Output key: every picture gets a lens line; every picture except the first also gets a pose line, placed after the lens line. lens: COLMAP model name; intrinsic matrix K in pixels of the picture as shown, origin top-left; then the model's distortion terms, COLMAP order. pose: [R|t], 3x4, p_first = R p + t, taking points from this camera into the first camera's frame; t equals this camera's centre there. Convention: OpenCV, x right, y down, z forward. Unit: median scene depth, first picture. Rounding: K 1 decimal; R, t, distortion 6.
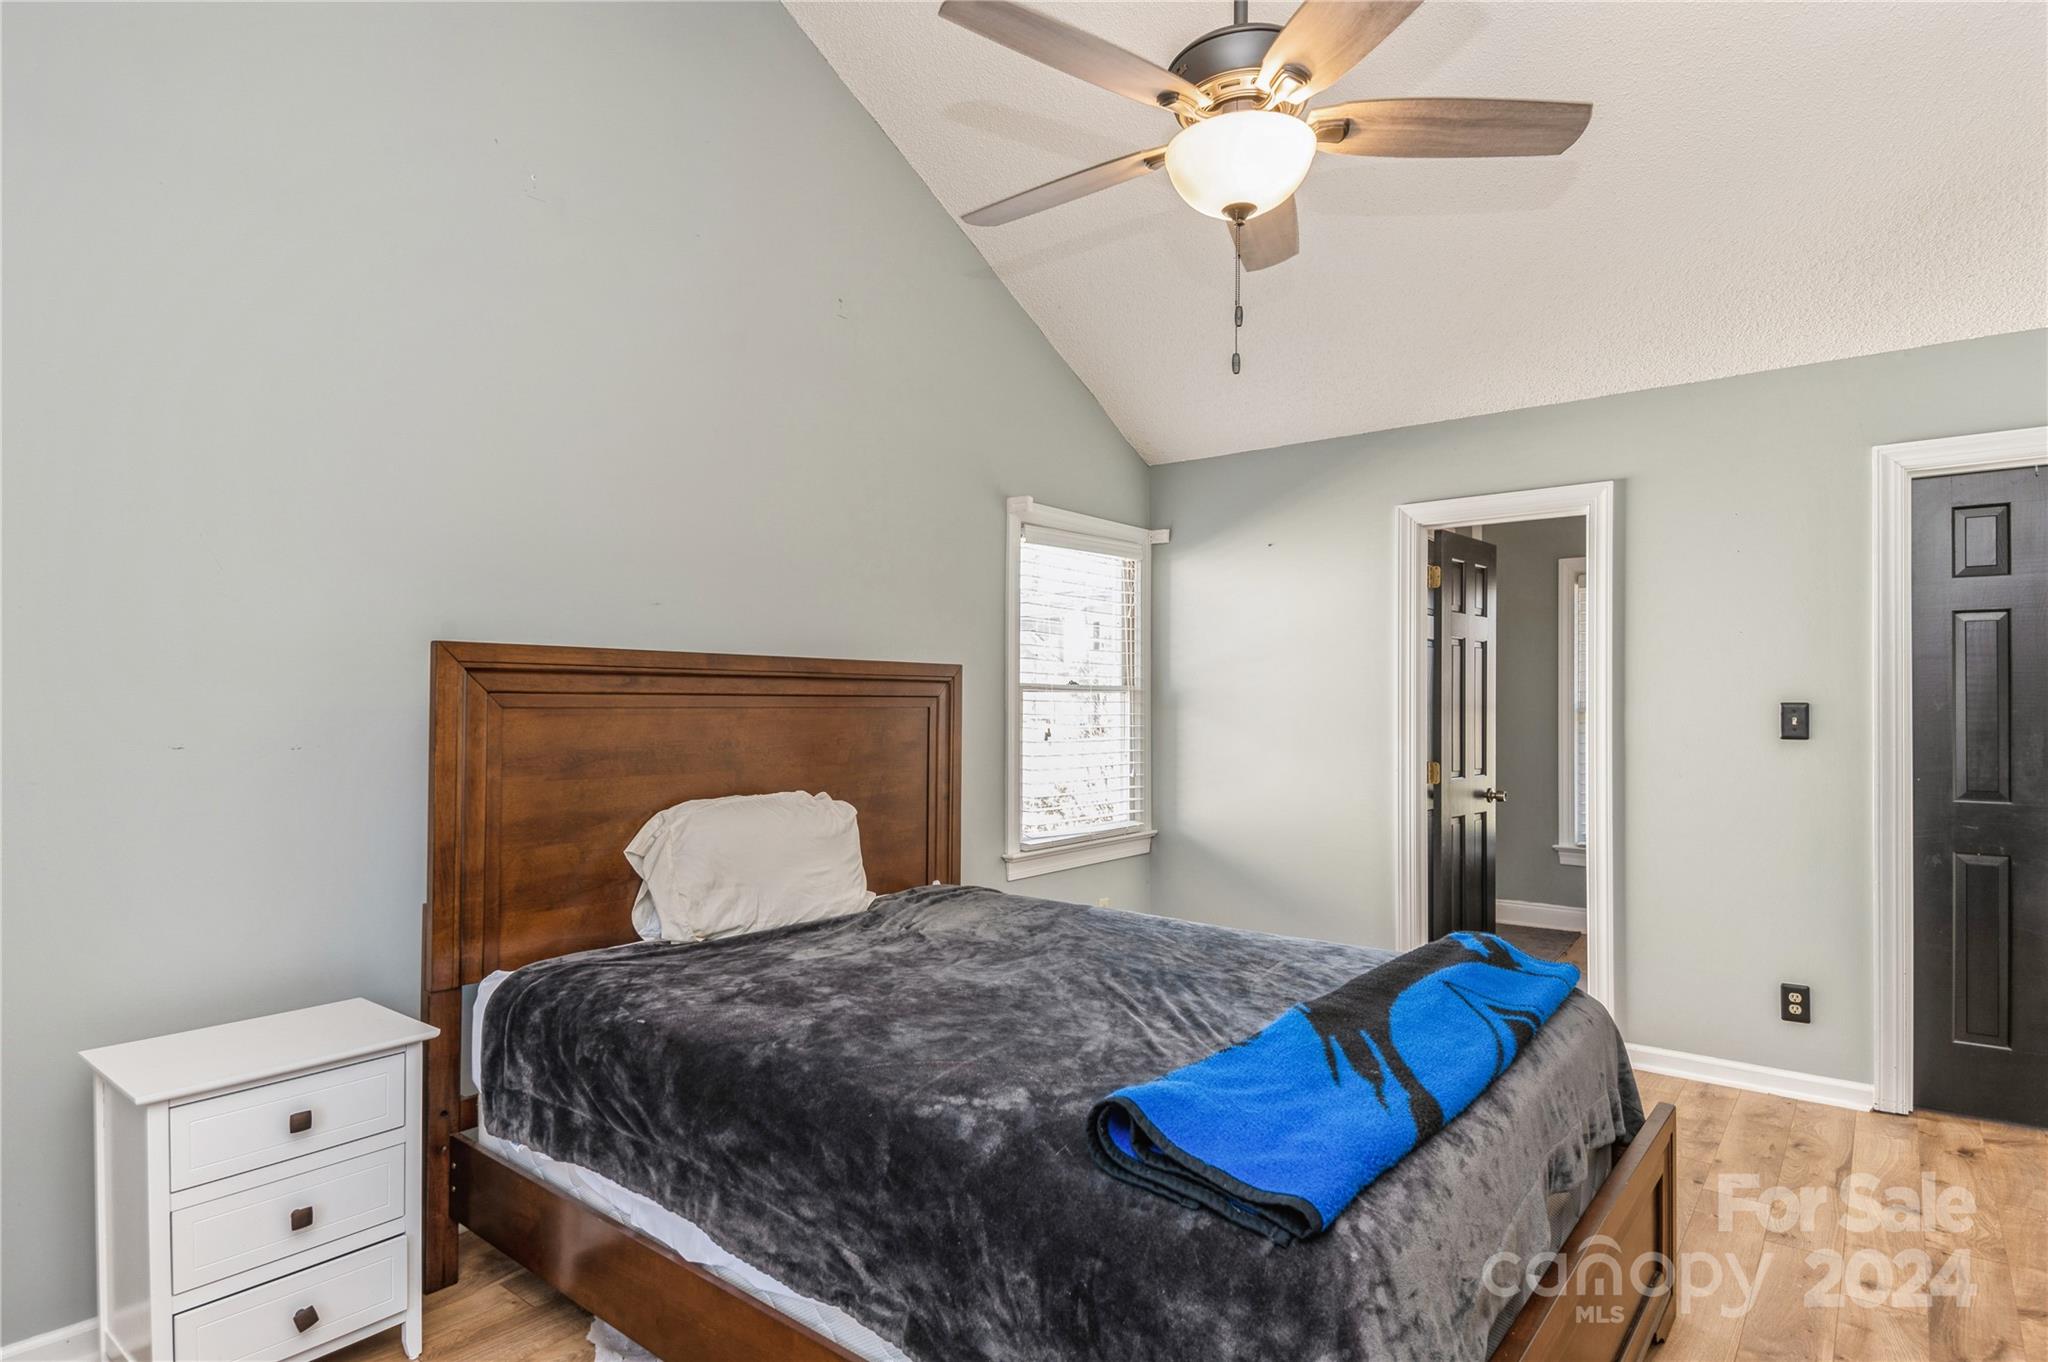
lens RADIAL K [[1102.6, 0, 1024.7], [0, 1102.6, 693.1], [0, 0, 1]] dist [0.005018, -0.000483]
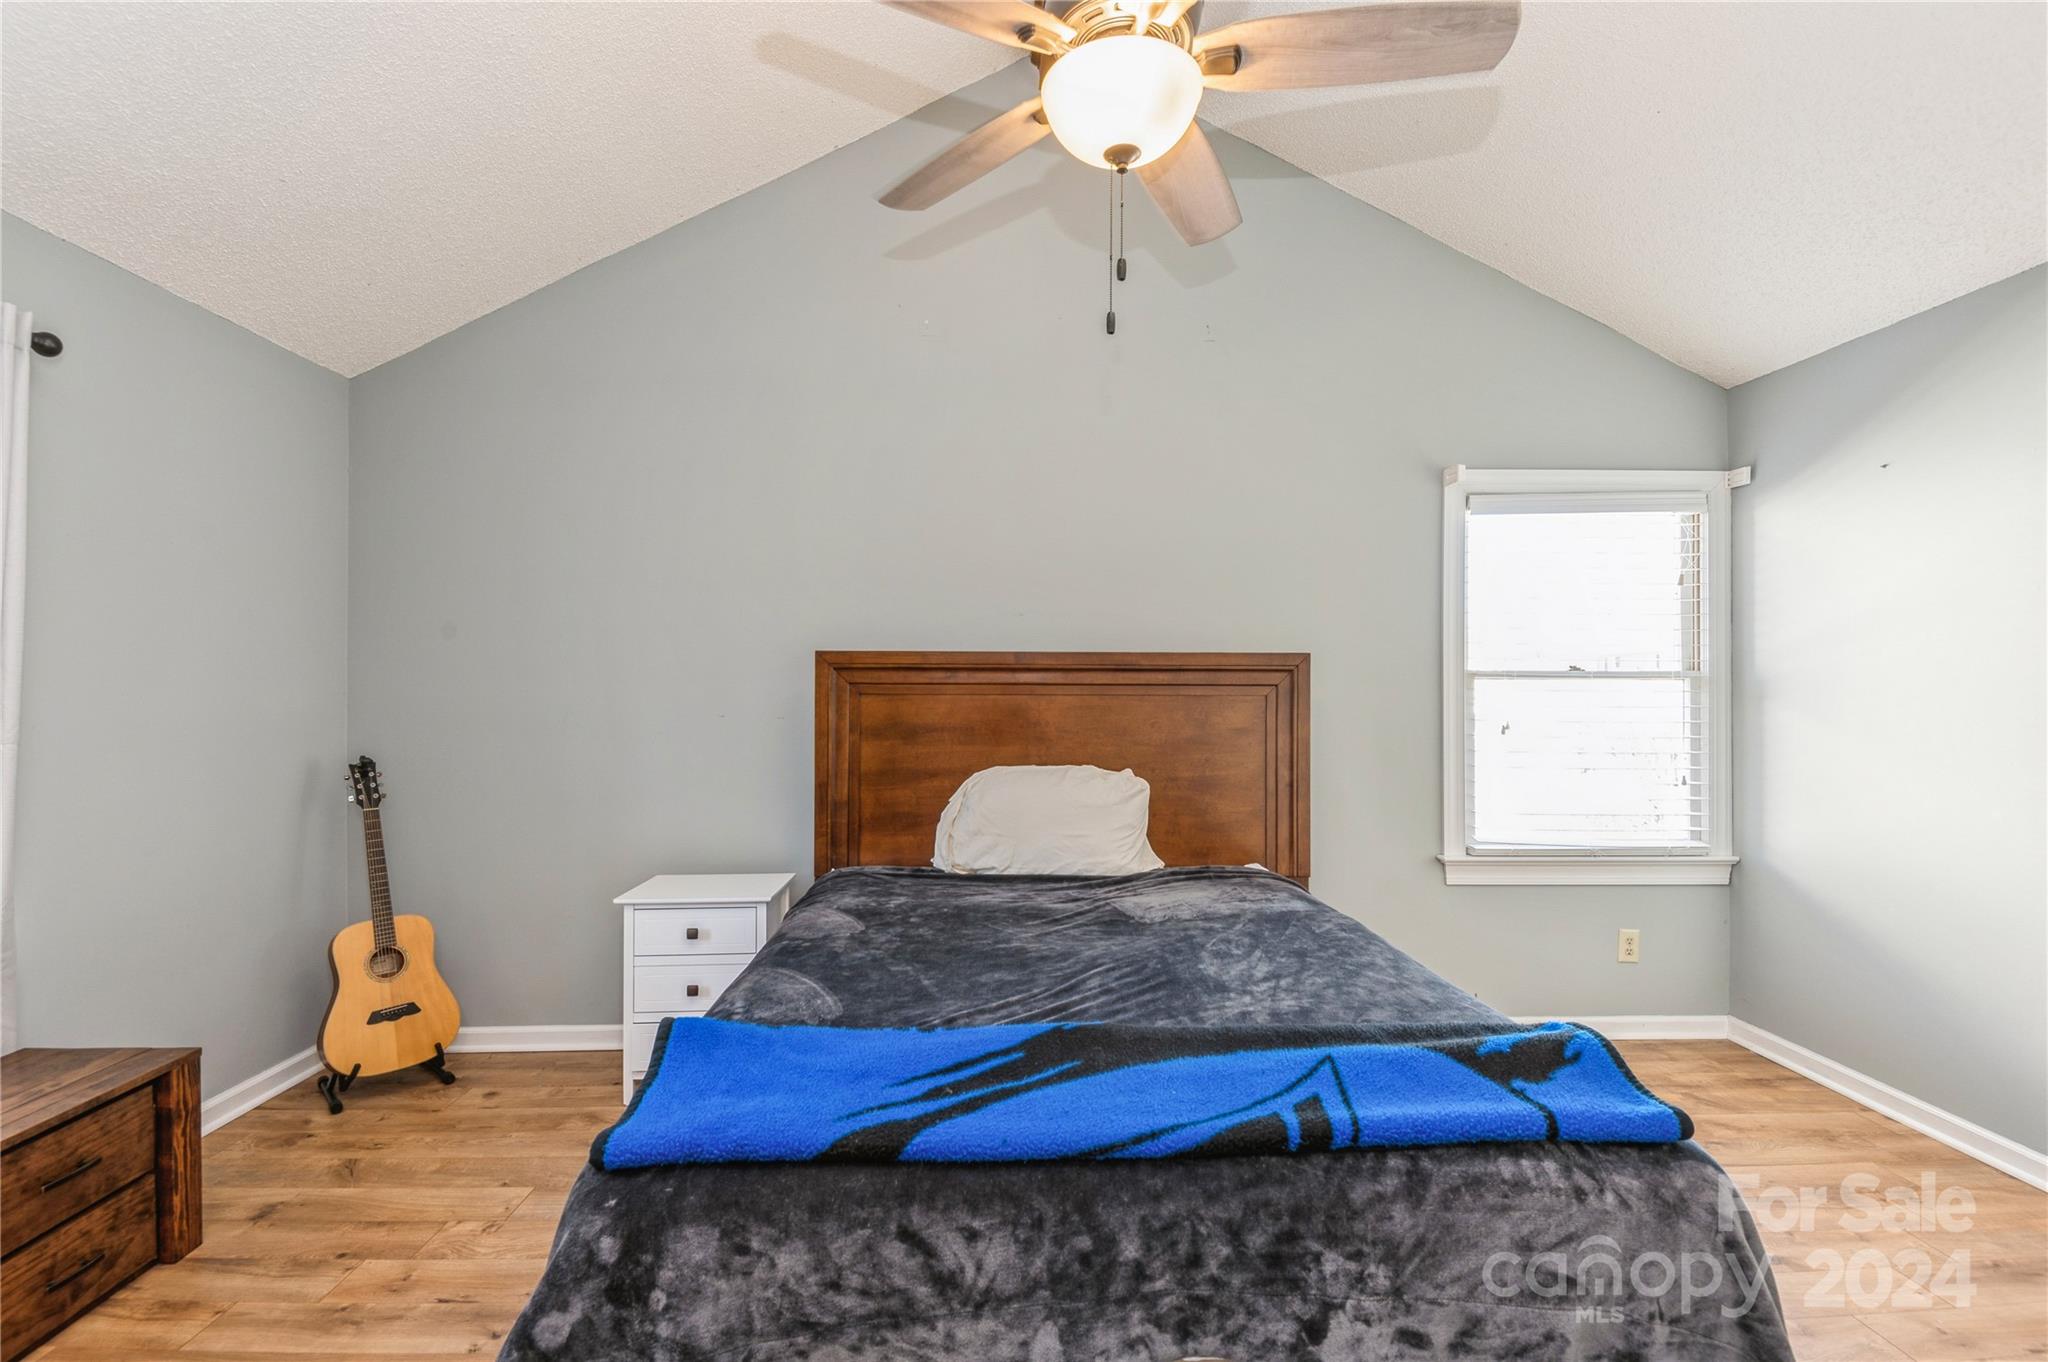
lens RADIAL K [[937.0, 0, 1020.4], [0, 937.0, 677.2], [0, 0, 1]] dist [0.025030, -0.000023]
pose [[0.629786, -0.015483, -0.776615, 0.474071], [0.005963, 0.999868, -0.015098, 0.008139], [0.776746, 0.004878, 0.629795, 0.276848]]
